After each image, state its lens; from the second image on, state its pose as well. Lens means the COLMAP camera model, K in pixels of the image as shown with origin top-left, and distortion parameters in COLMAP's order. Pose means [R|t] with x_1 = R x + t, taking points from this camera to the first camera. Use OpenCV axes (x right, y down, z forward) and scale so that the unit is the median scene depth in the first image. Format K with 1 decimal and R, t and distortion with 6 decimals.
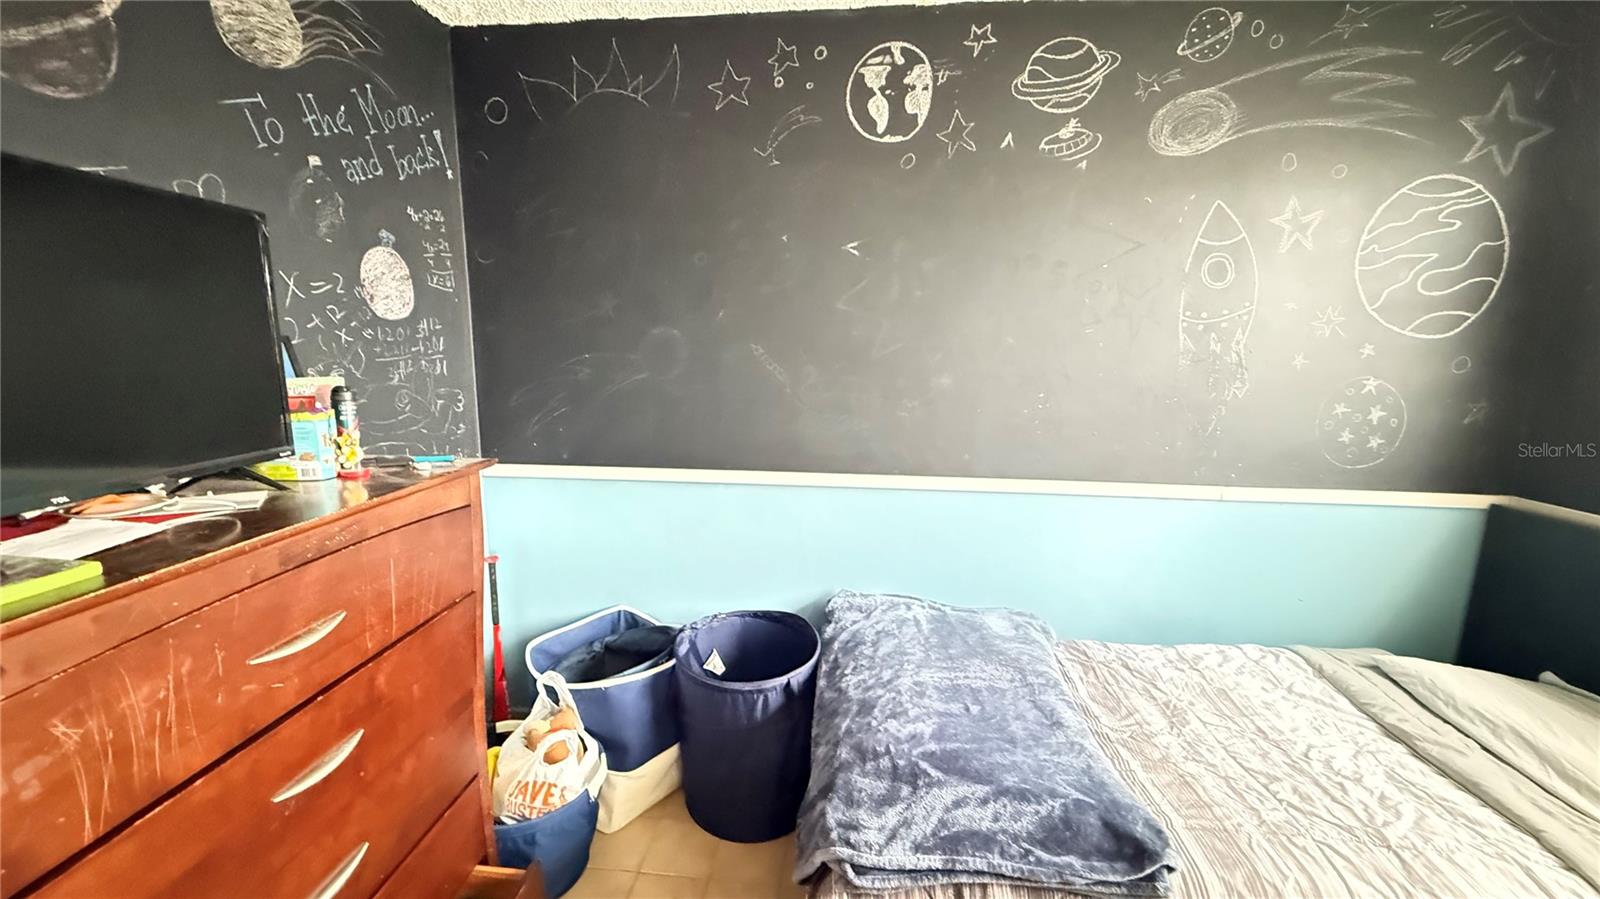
lens RADIAL K [[637.8, 0, 801.2], [0, 637.8, 451.3], [0, 0, 1]] dist [0.000250, 0.000410]
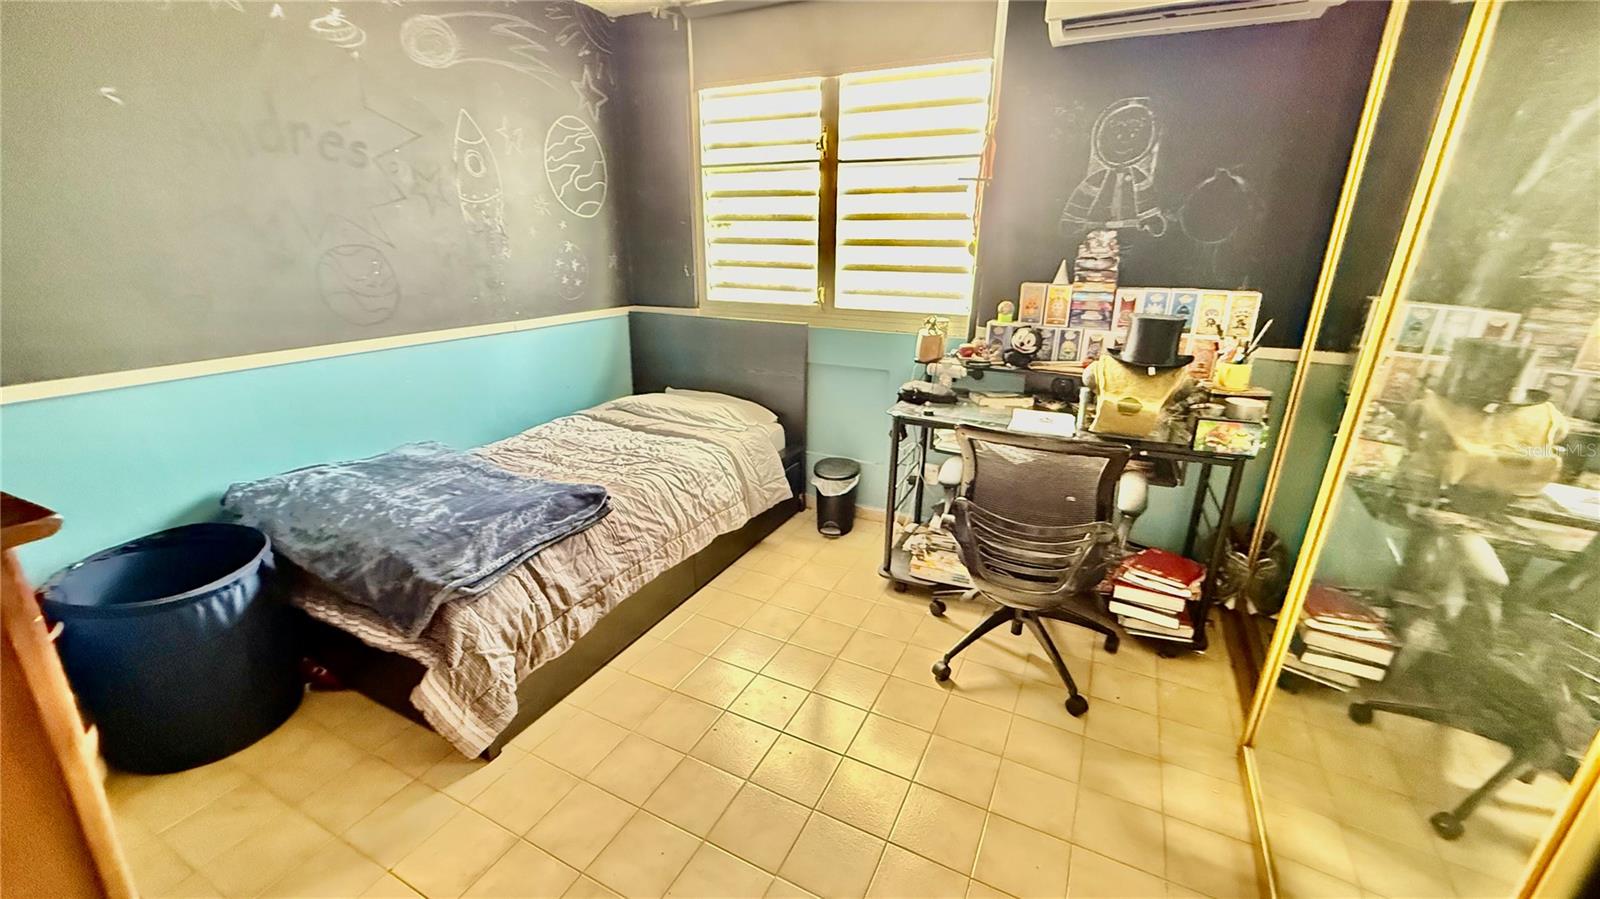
lens RADIAL K [[637.8, 0, 802.3], [0, 637.8, 464.2], [0, 0, 1]] dist [0.000250, 0.000410]
pose [[0.356646, -0.320150, 0.877672, -0.589573], [0.150402, 0.946872, 0.284275, 0.057271], [-0.922054, 0.030618, 0.385849, -0.203071]]
